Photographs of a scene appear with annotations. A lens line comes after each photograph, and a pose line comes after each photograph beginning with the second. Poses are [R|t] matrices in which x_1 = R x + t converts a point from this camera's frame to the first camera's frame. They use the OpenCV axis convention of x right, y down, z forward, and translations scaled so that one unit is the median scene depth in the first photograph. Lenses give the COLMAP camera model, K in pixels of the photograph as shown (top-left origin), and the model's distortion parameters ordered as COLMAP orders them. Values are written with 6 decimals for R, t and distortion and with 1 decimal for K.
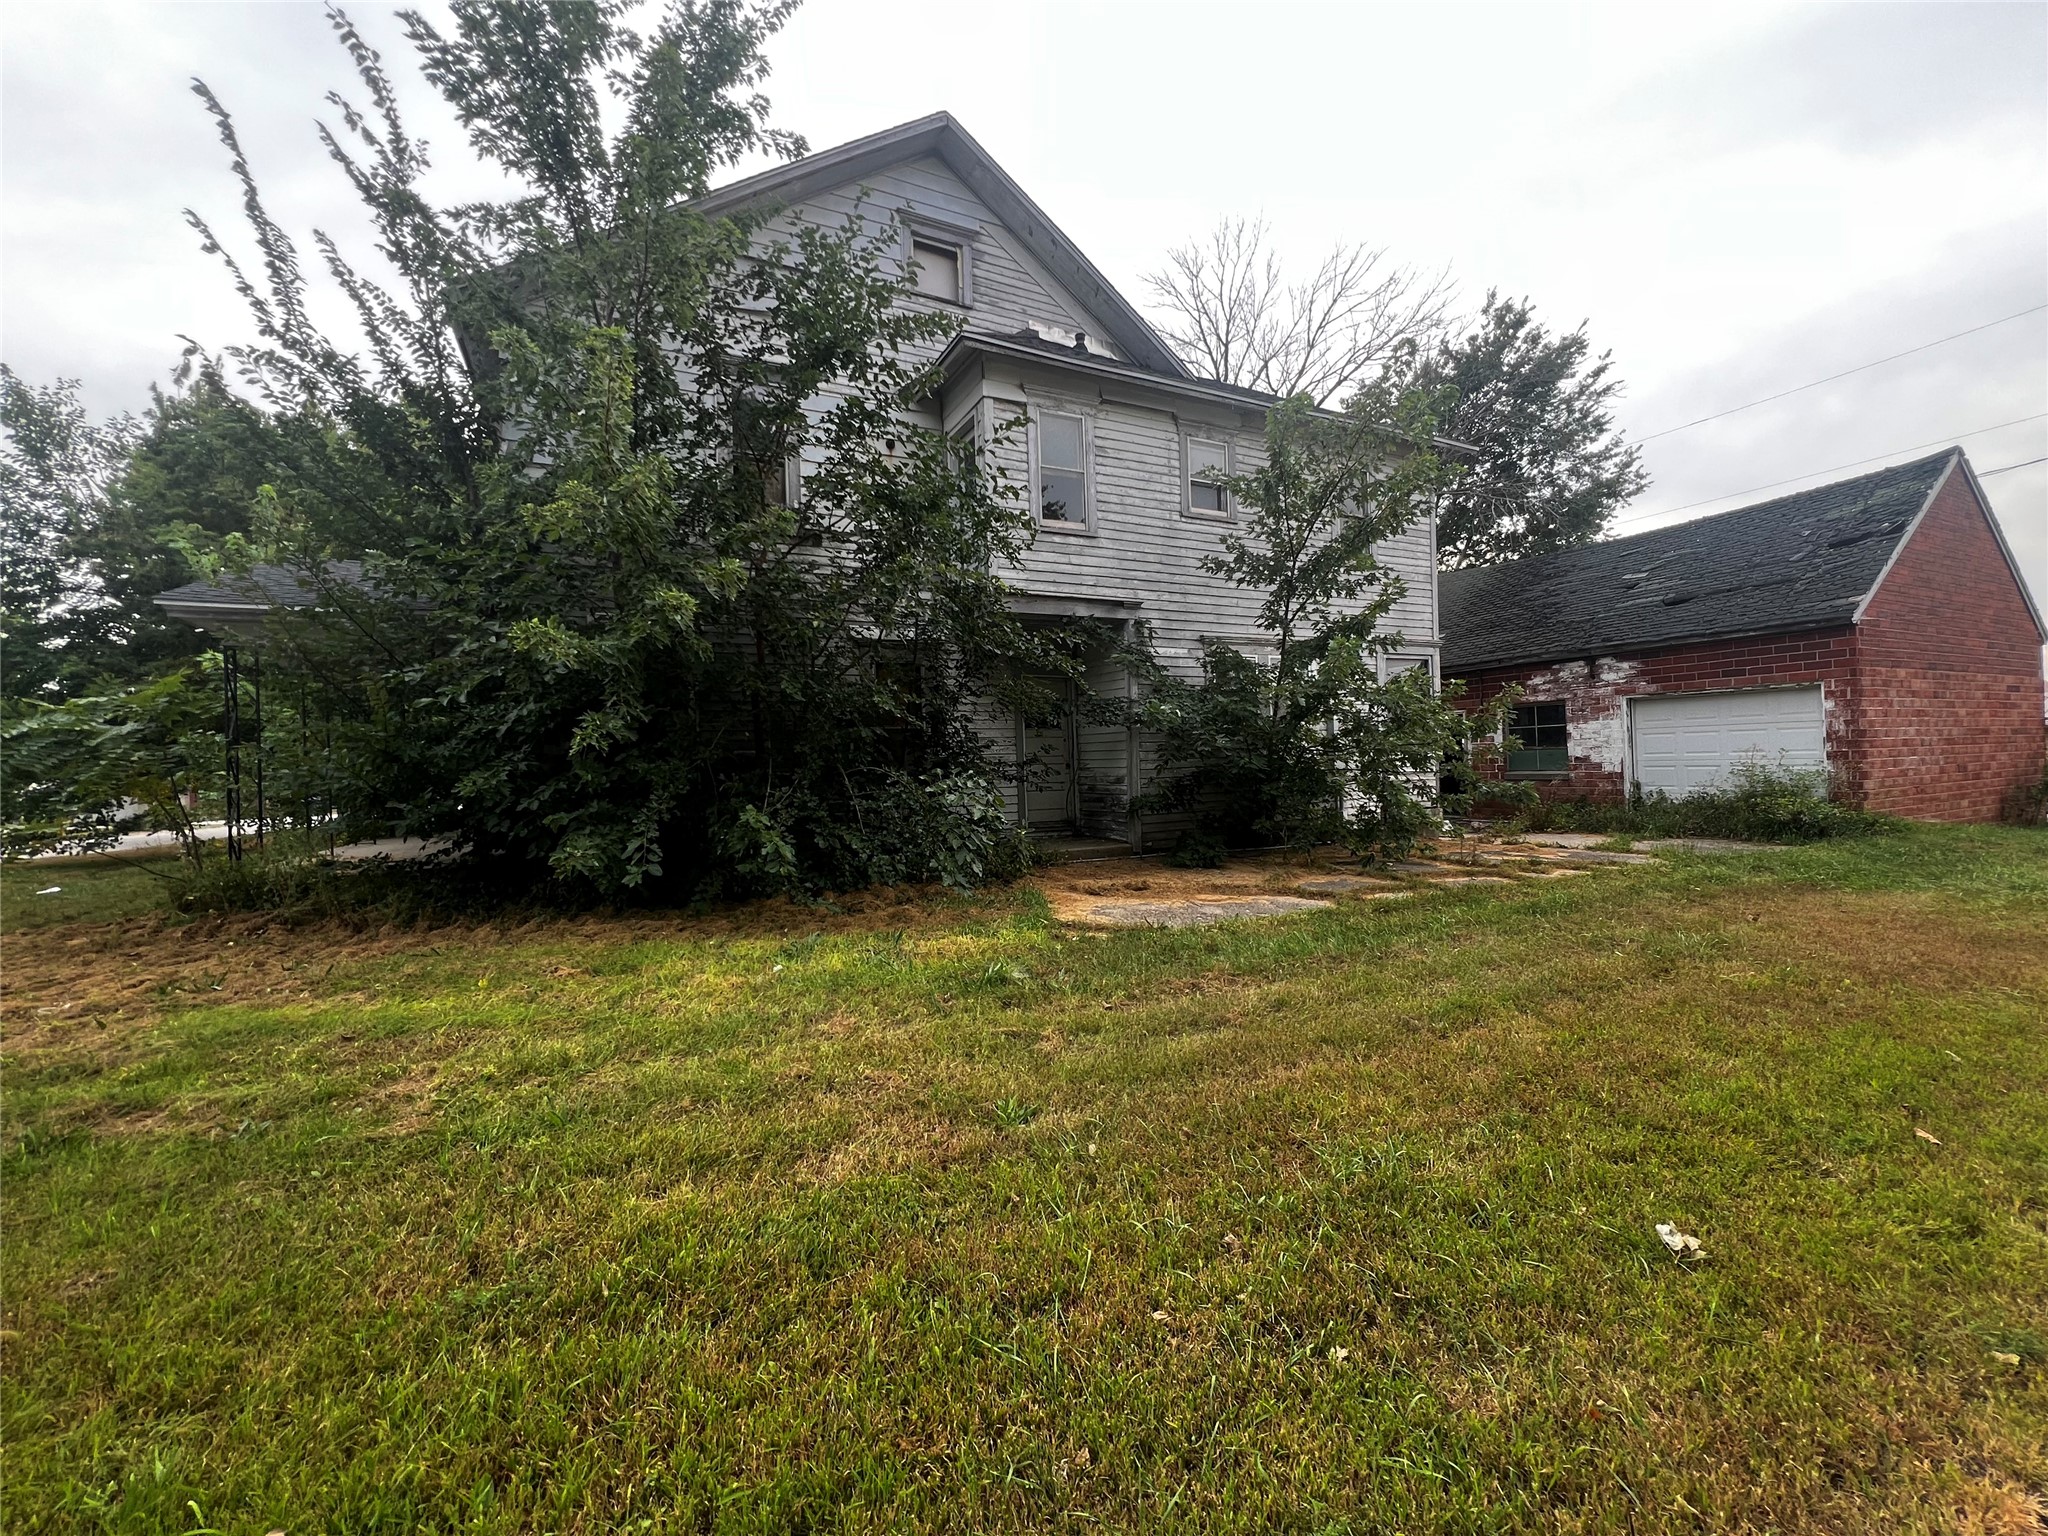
lens RADIAL K [[823.6, 0, 1027.6], [0, 823.6, 761.9], [0, 0, 1]] dist [-0.003646, 0.000511]
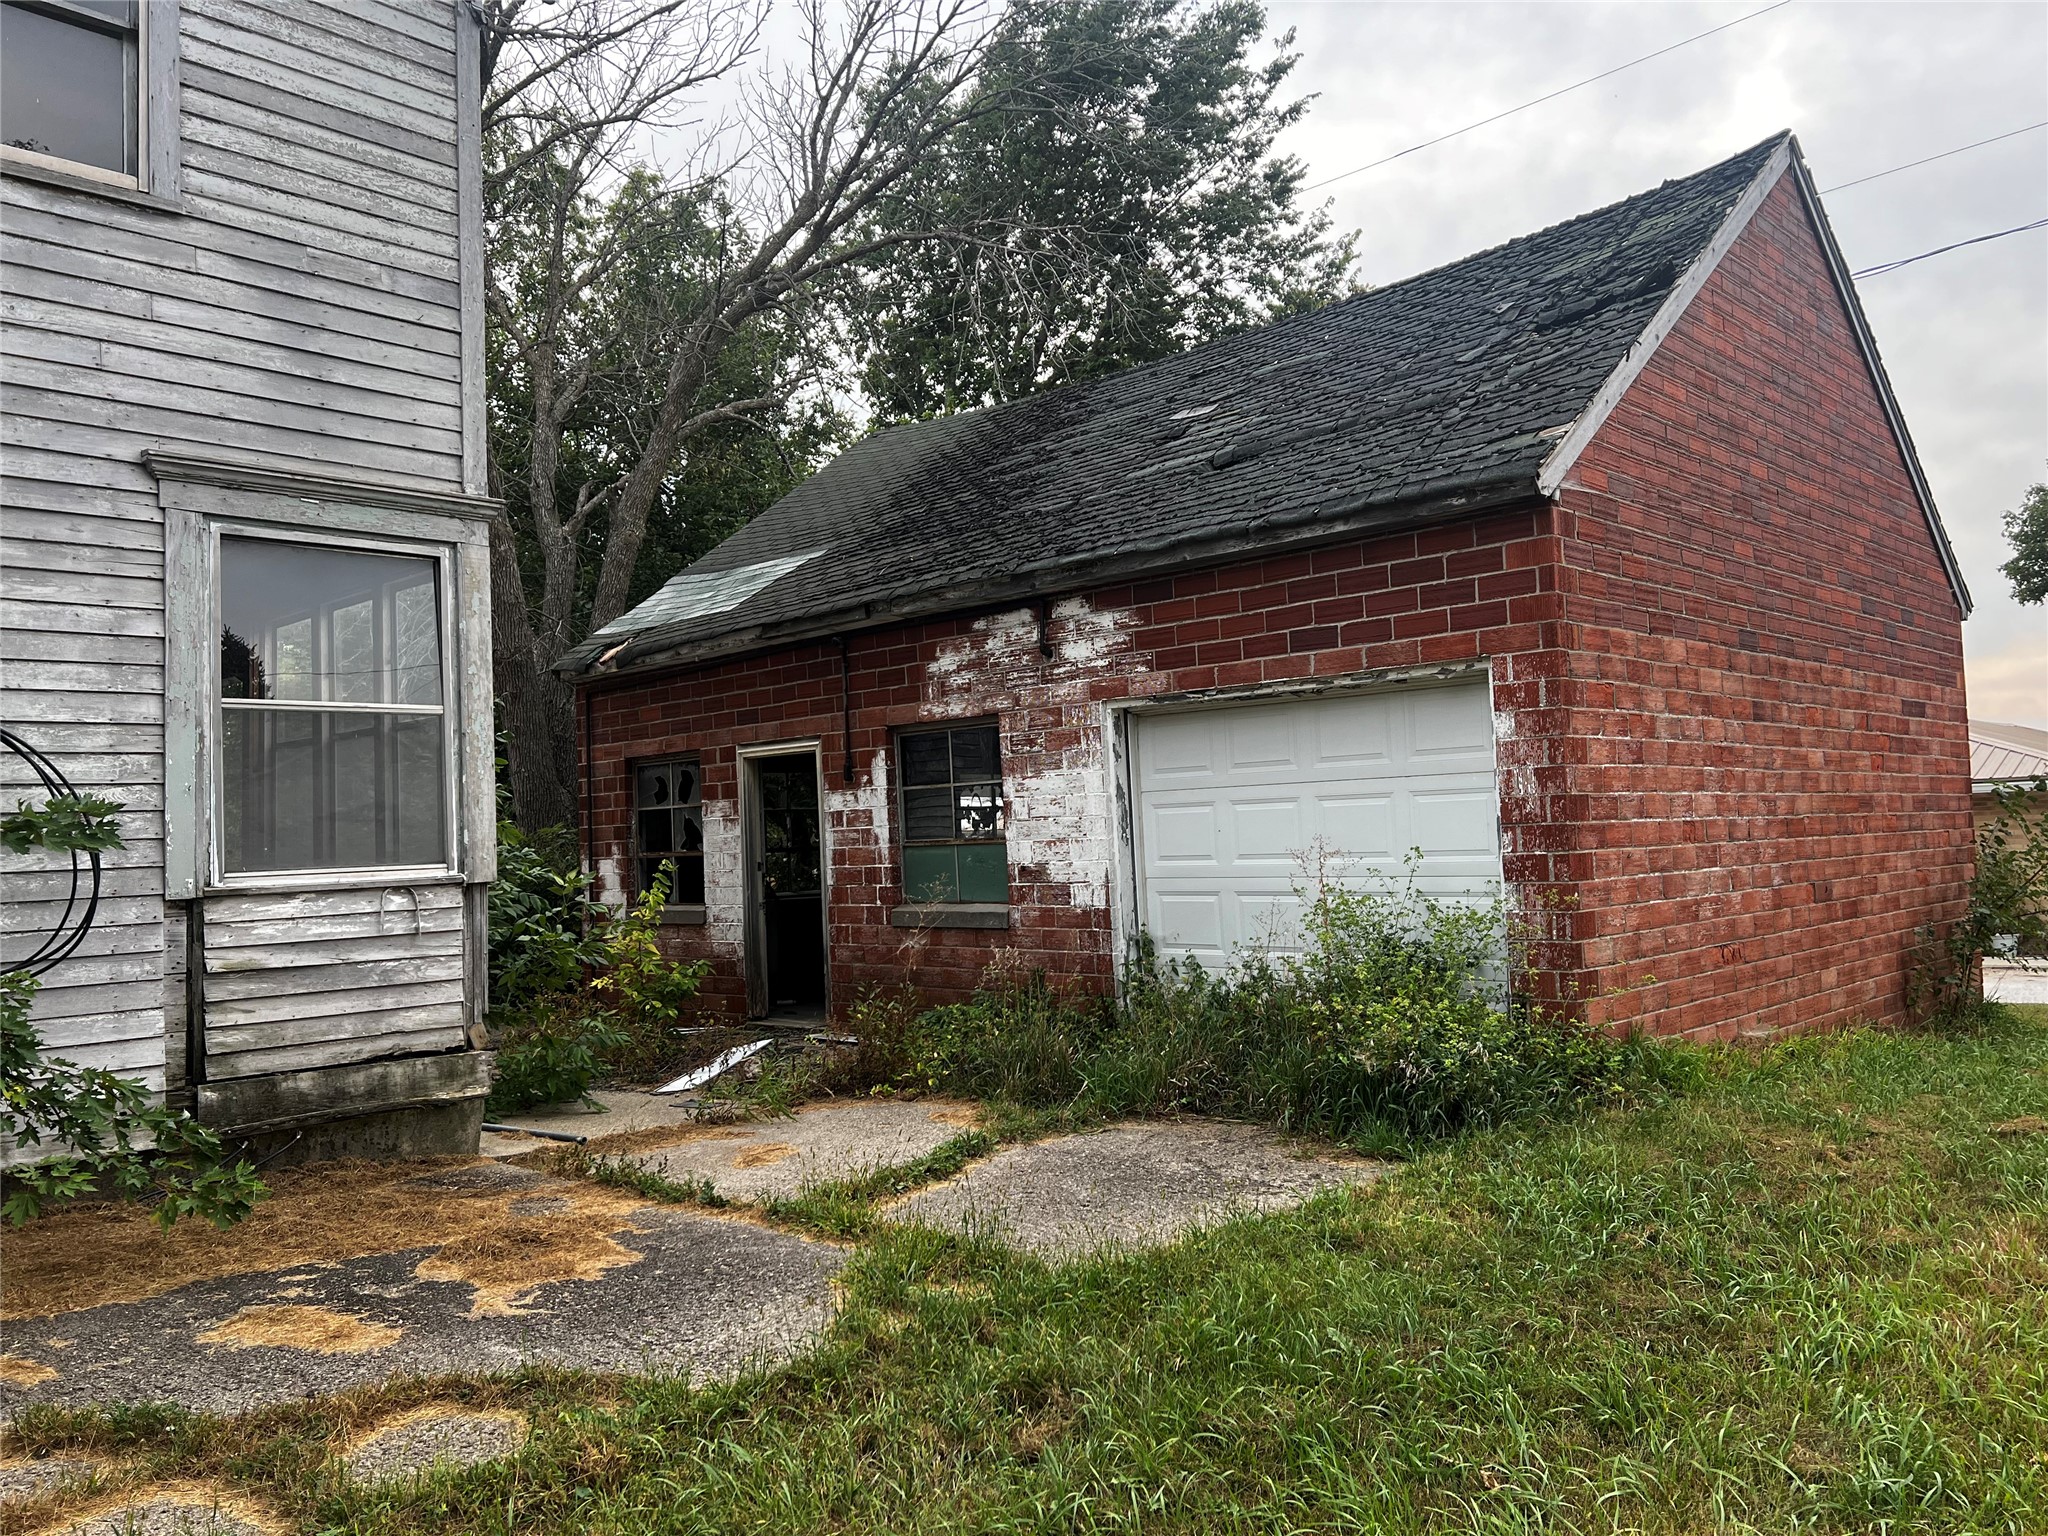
lens RADIAL K [[1539.5, 0, 1021.6], [0, 1539.5, 769.7], [0, 0, 1]] dist [0.007300, -0.009764]
pose [[0.946314, 0.012537, 0.323005, 0.484486], [0.005553, 0.998470, -0.055023, -0.012946], [-0.323201, 0.053863, 0.944796, 0.375957]]
